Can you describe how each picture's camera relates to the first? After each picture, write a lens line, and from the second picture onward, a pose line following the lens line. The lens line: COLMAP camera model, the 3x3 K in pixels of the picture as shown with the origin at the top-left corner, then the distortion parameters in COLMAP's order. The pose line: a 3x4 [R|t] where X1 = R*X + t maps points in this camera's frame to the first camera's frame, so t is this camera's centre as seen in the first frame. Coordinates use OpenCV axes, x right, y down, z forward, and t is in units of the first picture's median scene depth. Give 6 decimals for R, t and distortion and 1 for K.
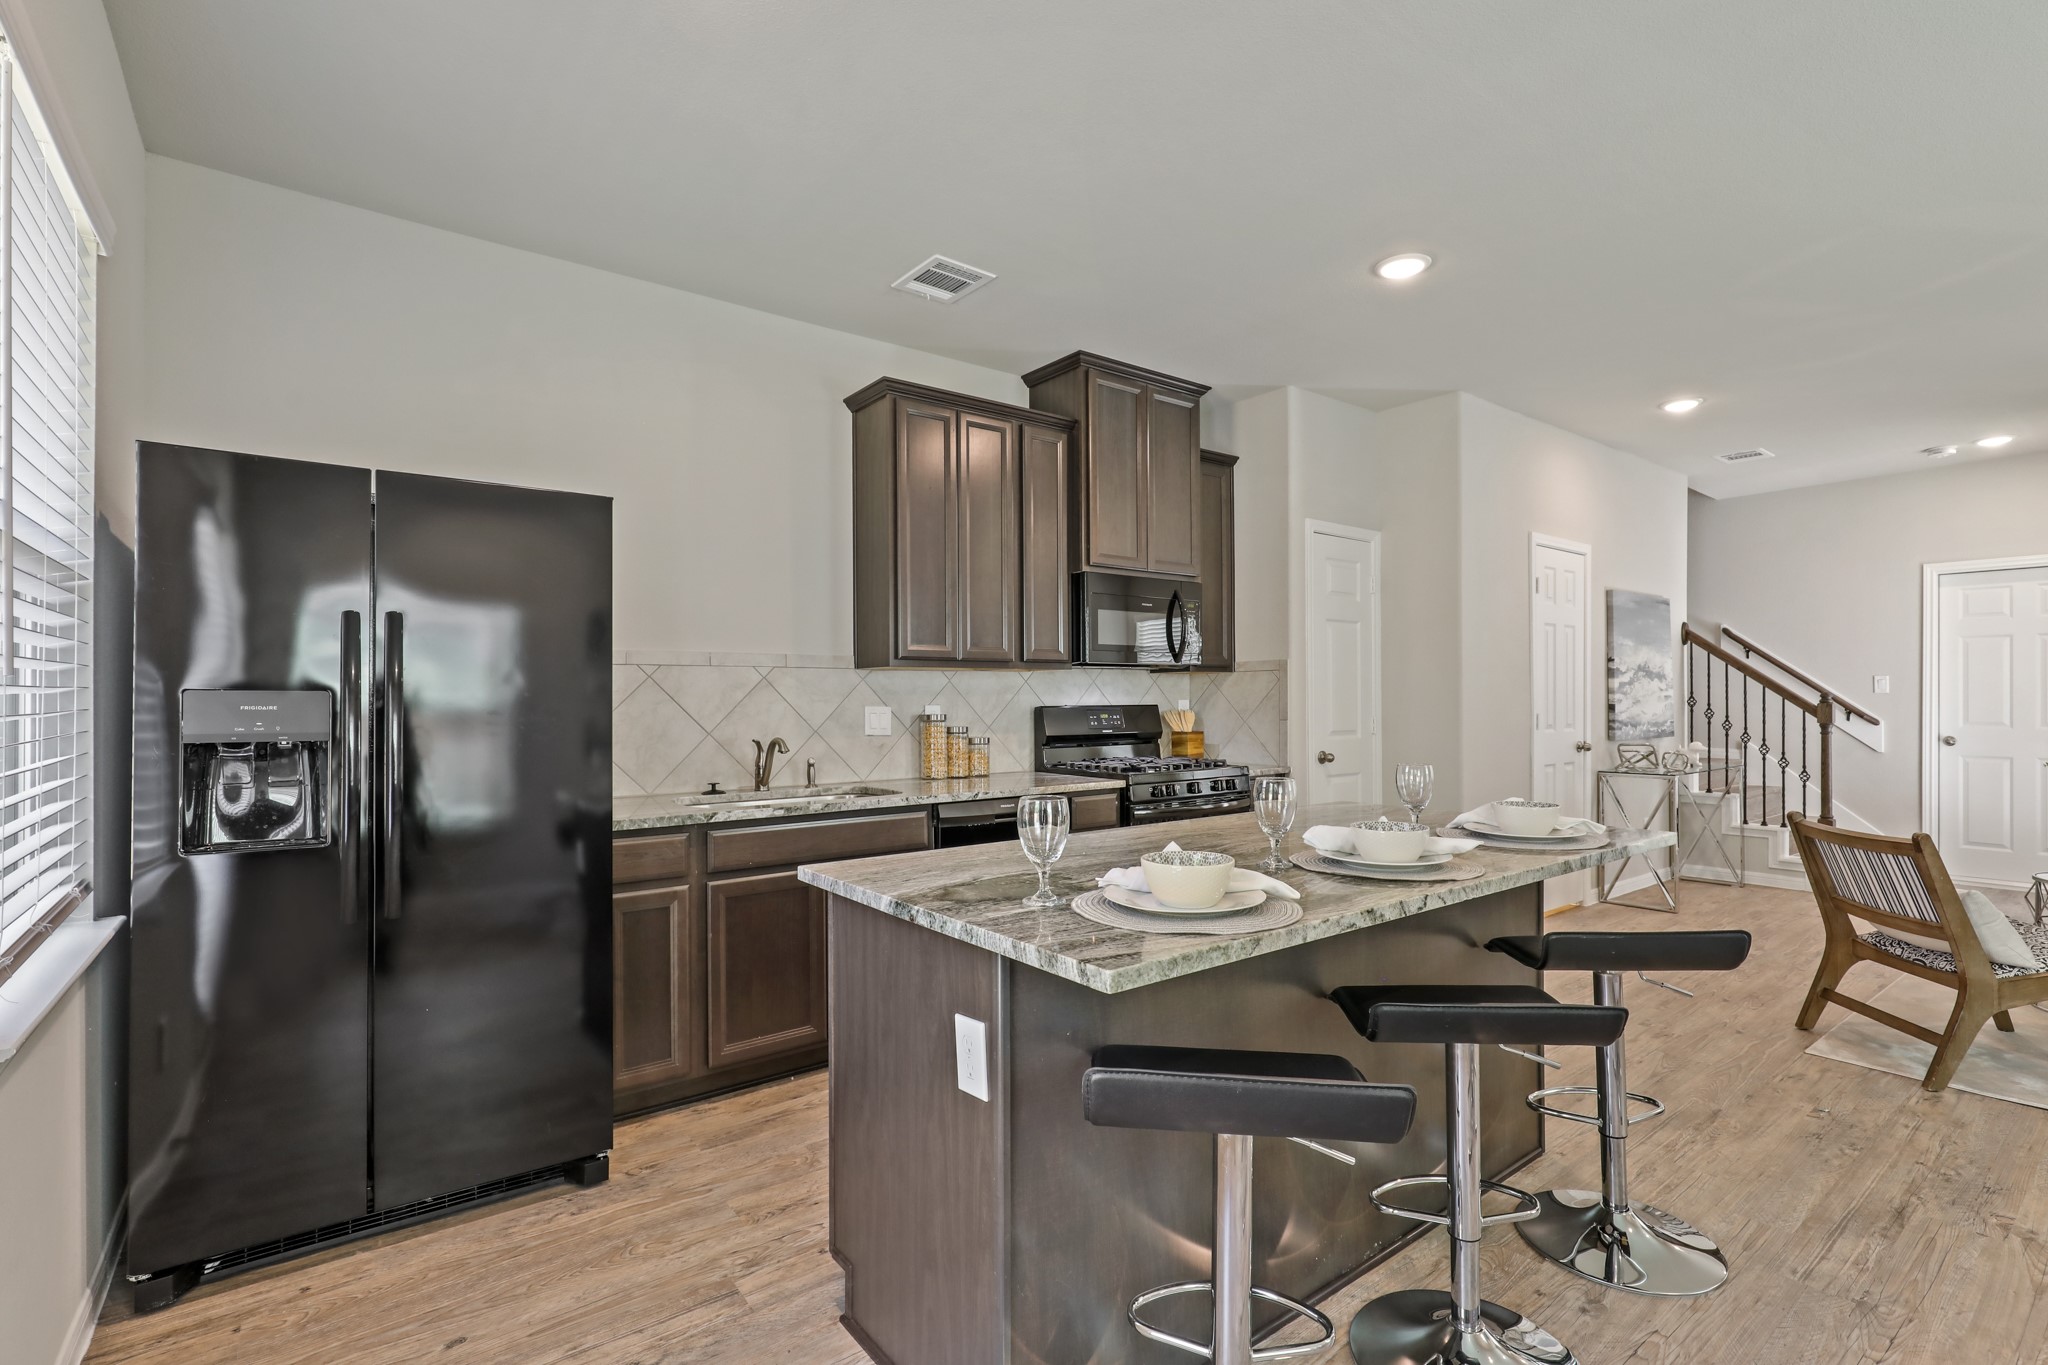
lens RADIAL K [[948.7, 0, 1025.7], [0, 948.7, 694.7], [0, 0, 1]] dist [-0.001756, -0.000298]
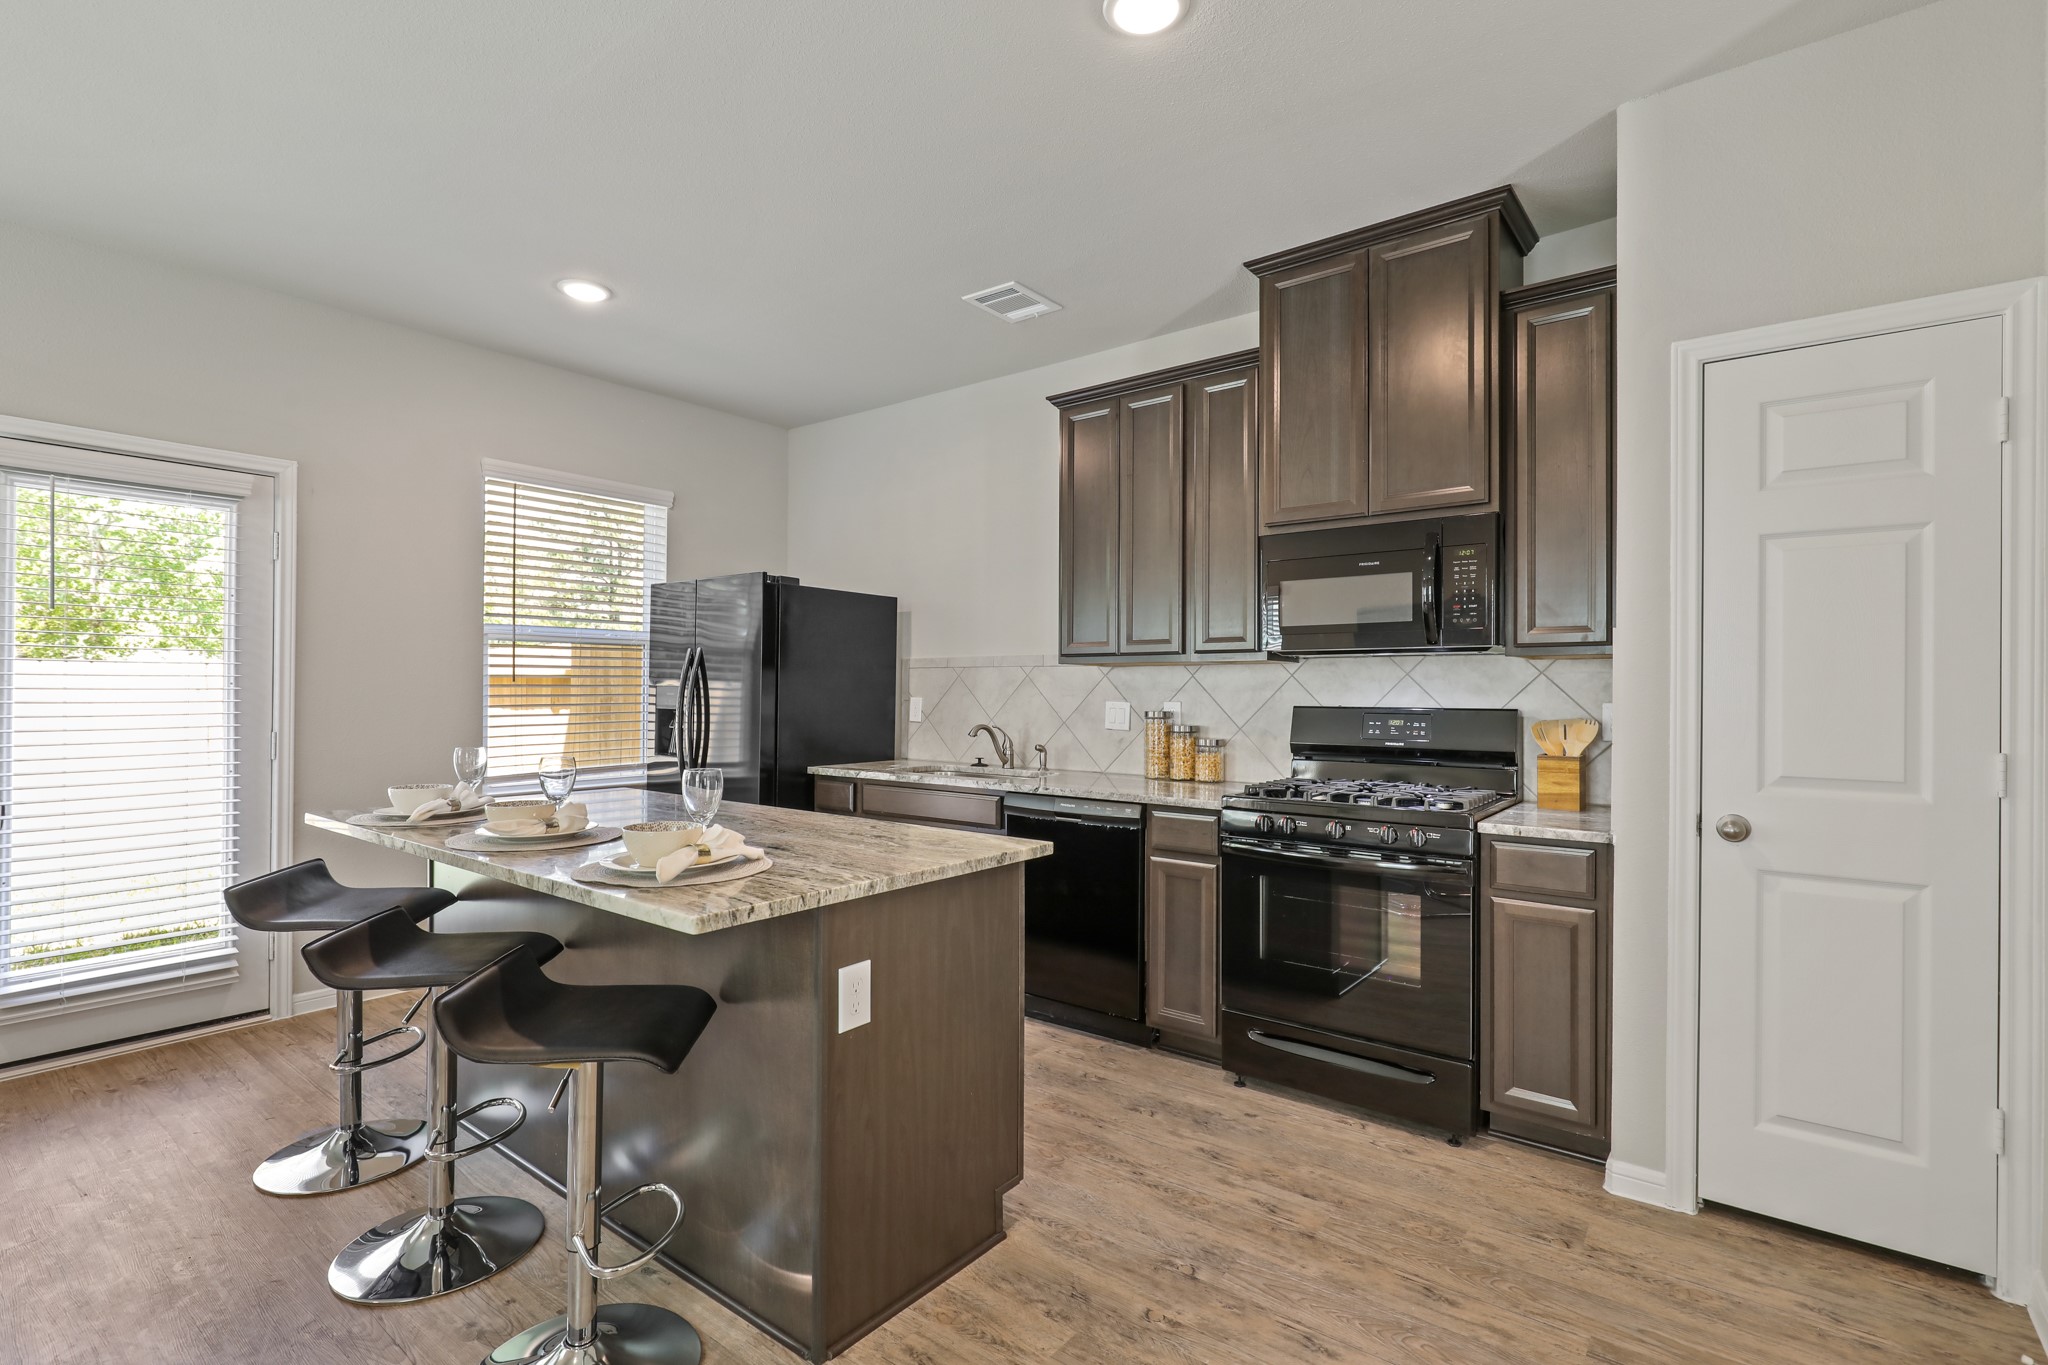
lens RADIAL K [[948.7, 0, 1023.2], [0, 948.7, 683.3], [0, 0, 1]] dist [-0.001756, -0.000298]
pose [[0.252336, -0.001979, -0.967638, 0.808854], [-0.004446, 0.999985, -0.003205, -0.003772], [0.967629, 0.005111, 0.252323, 0.635000]]
